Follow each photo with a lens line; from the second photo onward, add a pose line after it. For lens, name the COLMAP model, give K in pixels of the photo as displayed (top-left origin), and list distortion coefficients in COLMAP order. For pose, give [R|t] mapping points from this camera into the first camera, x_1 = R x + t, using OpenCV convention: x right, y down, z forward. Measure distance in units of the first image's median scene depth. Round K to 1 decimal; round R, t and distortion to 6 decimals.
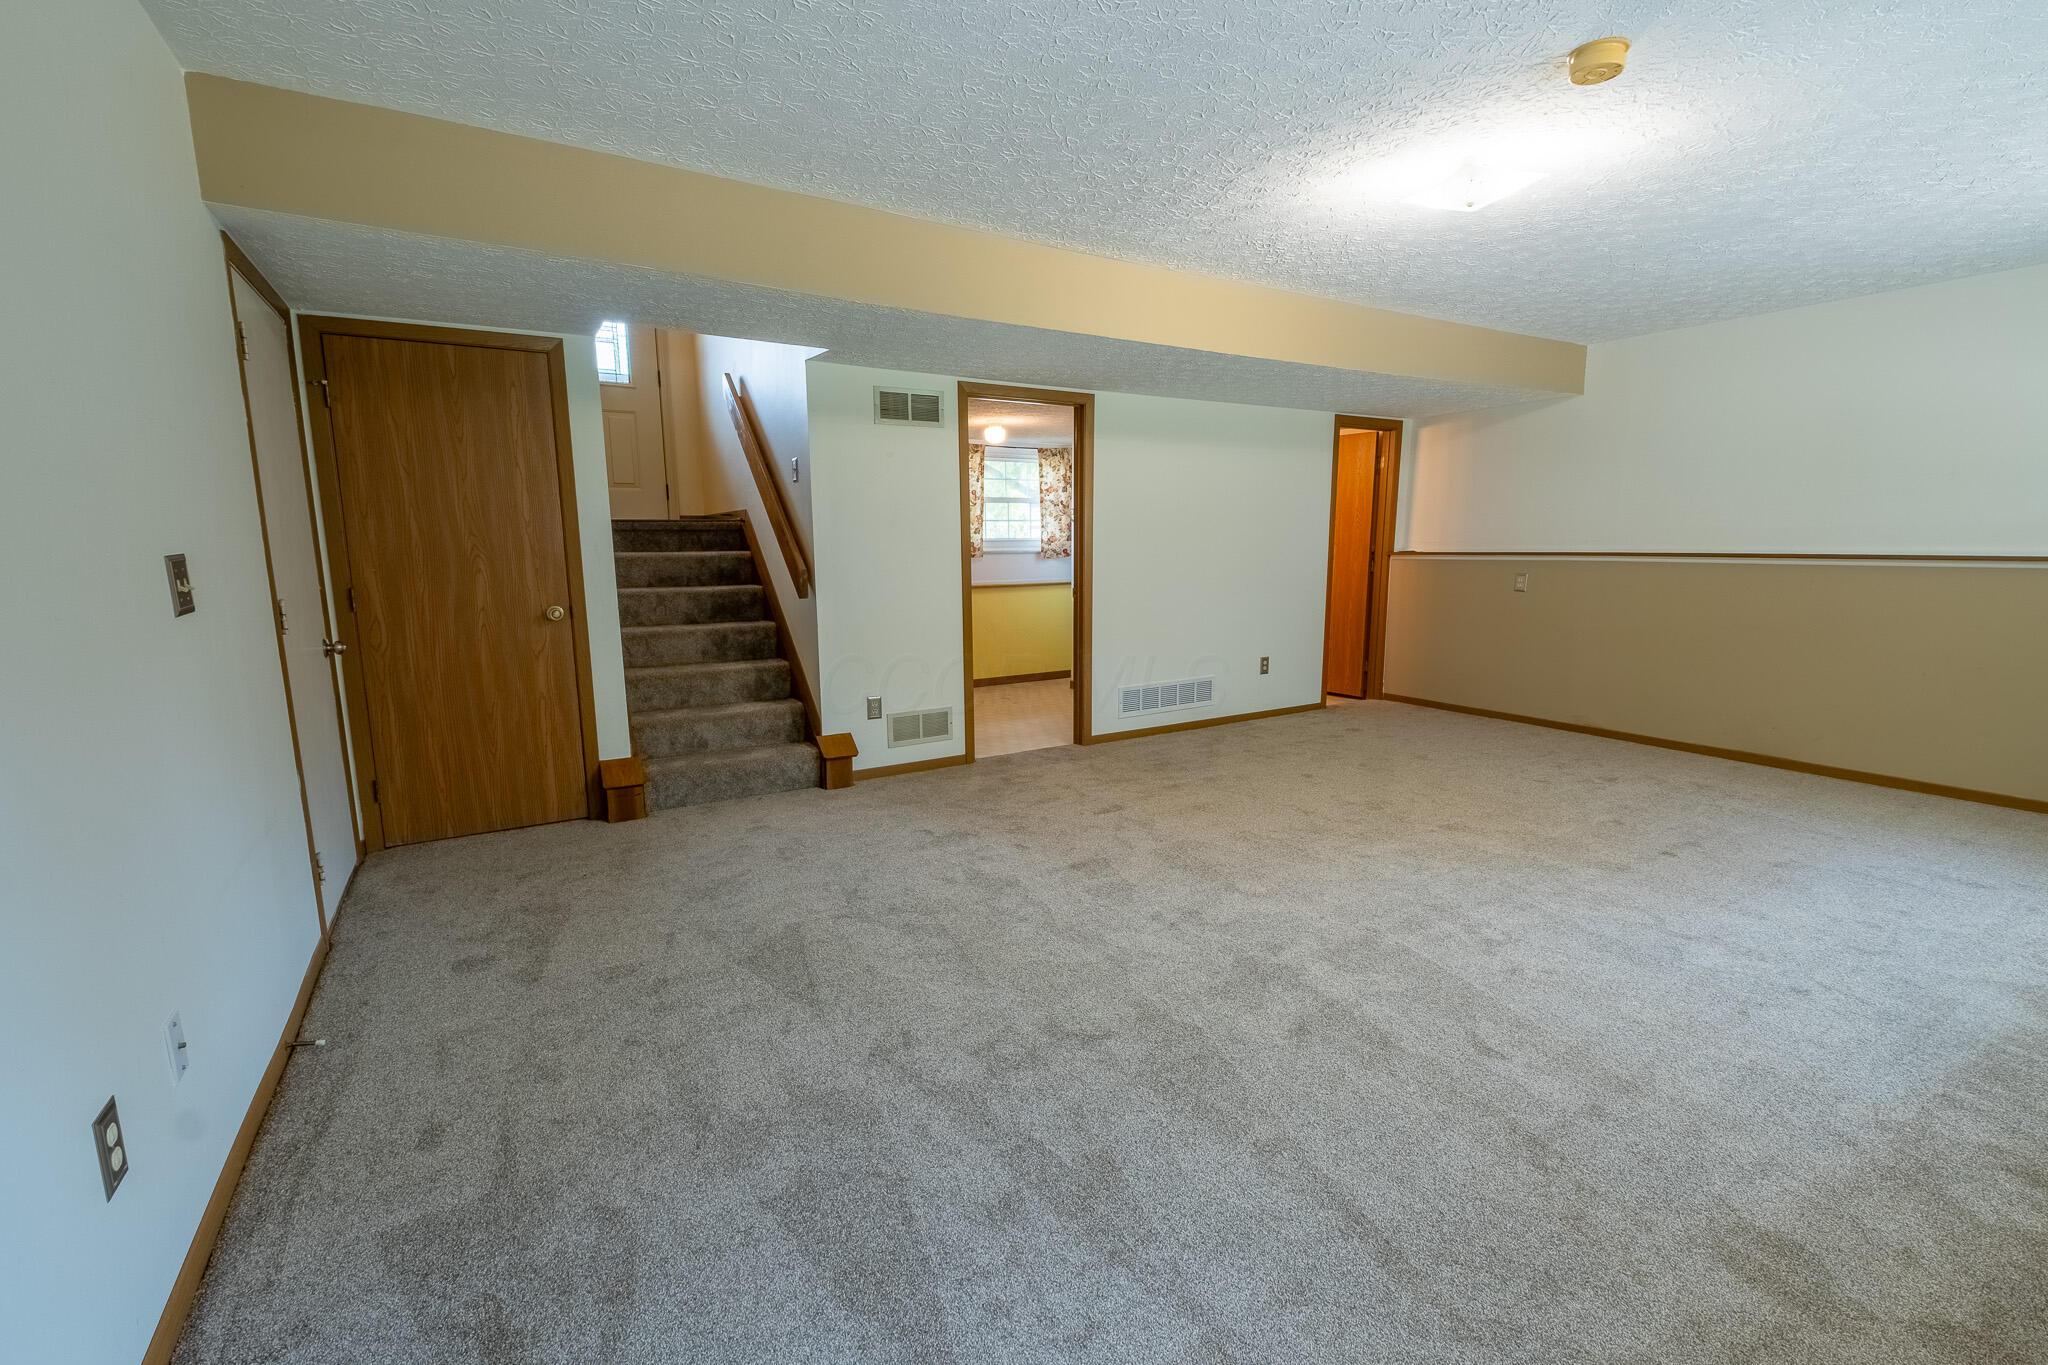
lens RADIAL K [[879.4, 0, 1027.7], [0, 879.4, 680.8], [0, 0, 1]] dist [-0.006089, -0.000766]
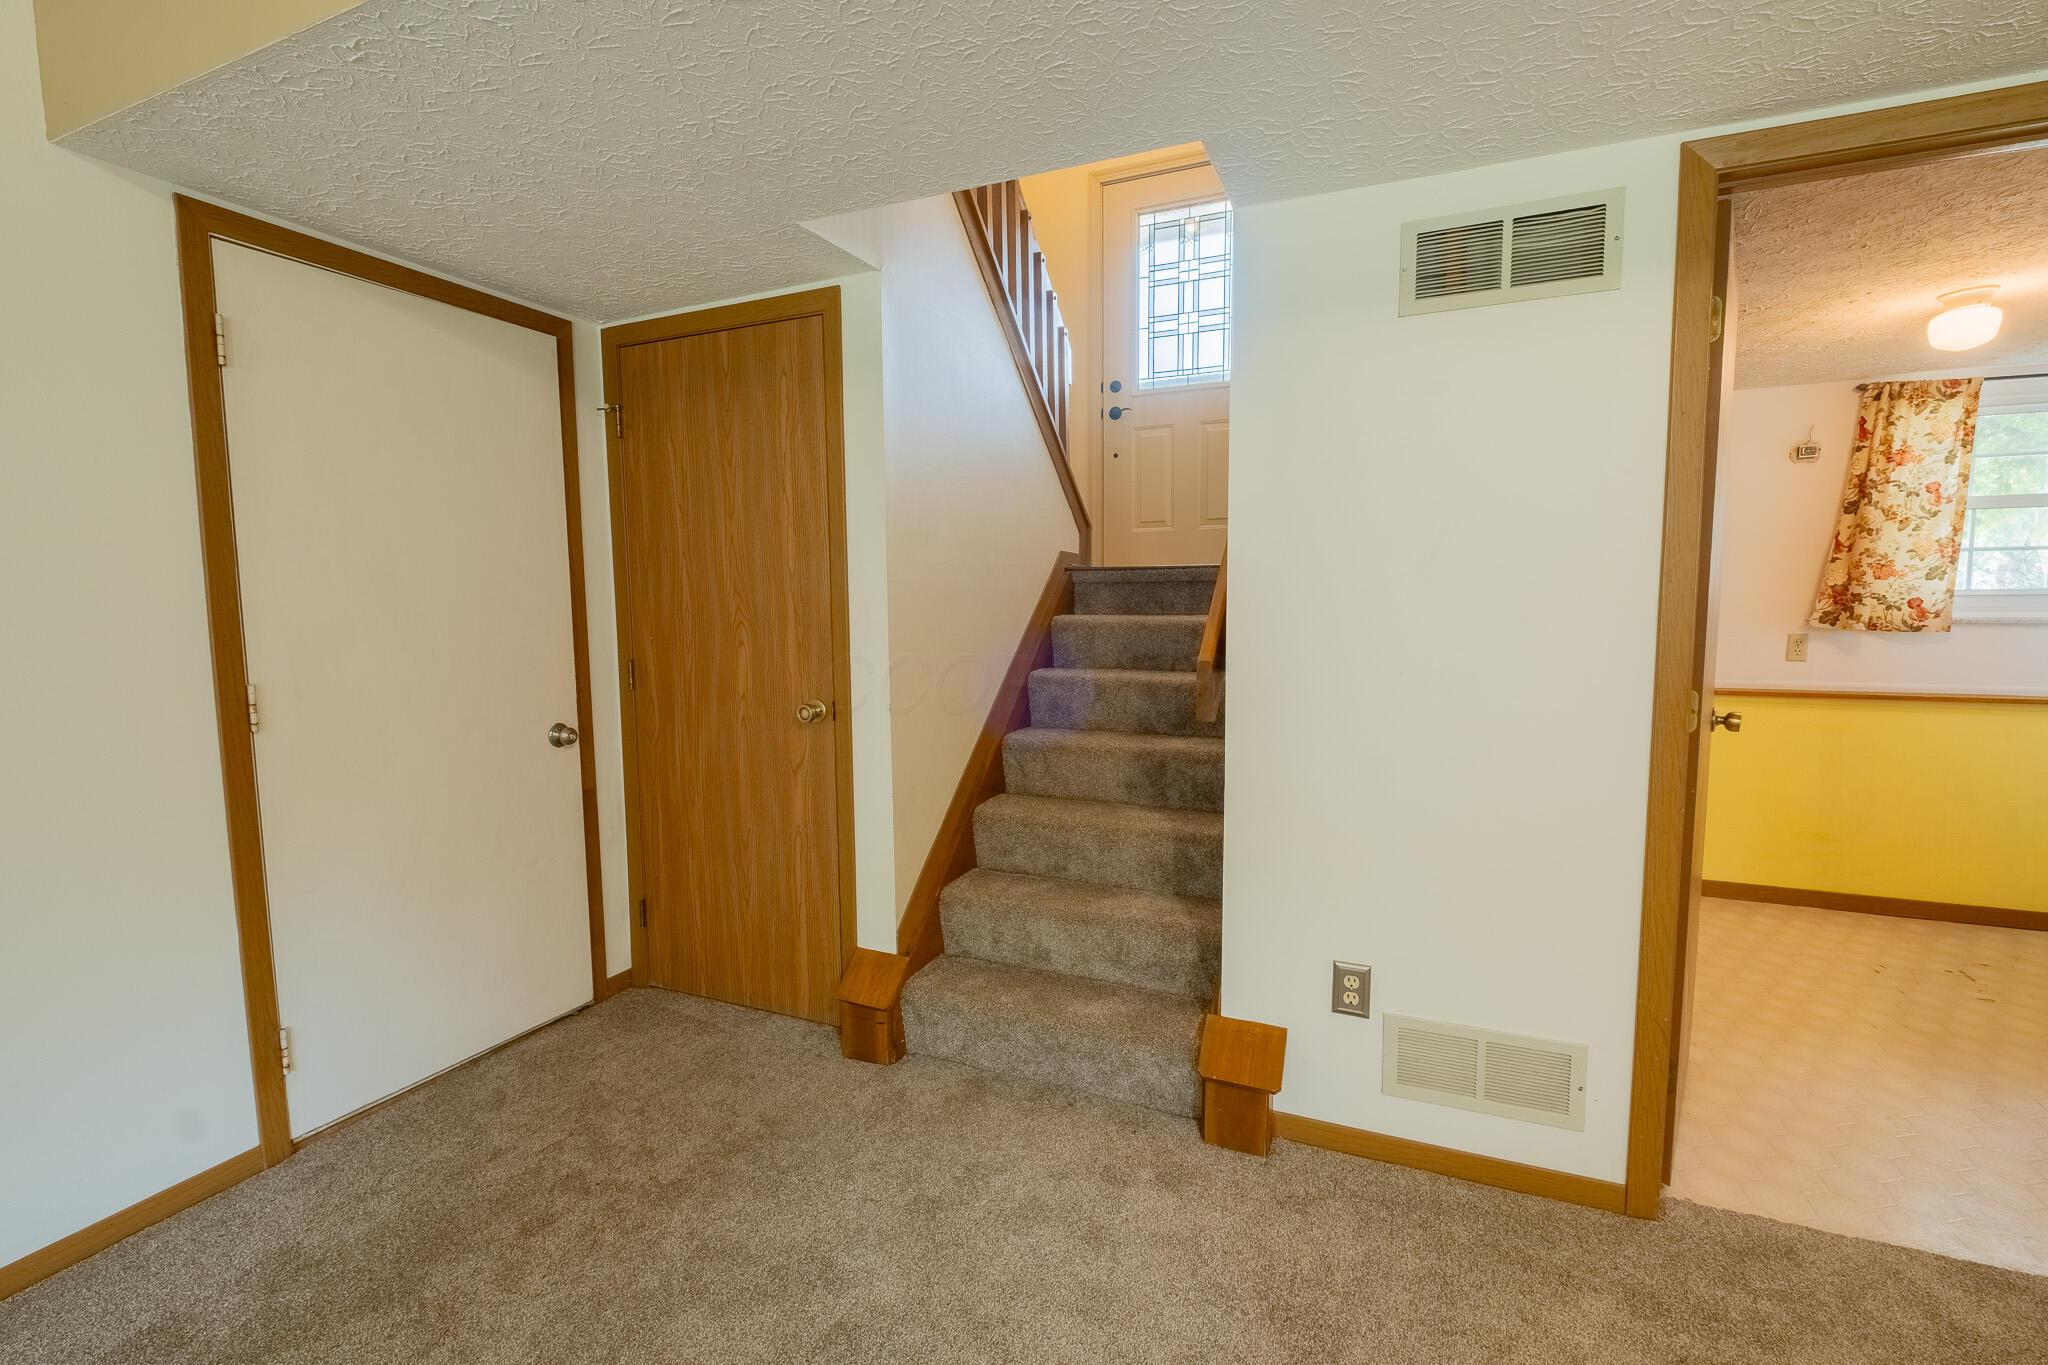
lens RADIAL K [[879.4, 0, 1027.7], [0, 879.4, 680.8], [0, 0, 1]] dist [-0.006089, -0.000766]
pose [[0.574658, 0.072205, -0.815202, 0.073703], [-0.122894, 0.992419, 0.001271, -0.102493], [0.809114, 0.099453, 0.579176, 0.640606]]
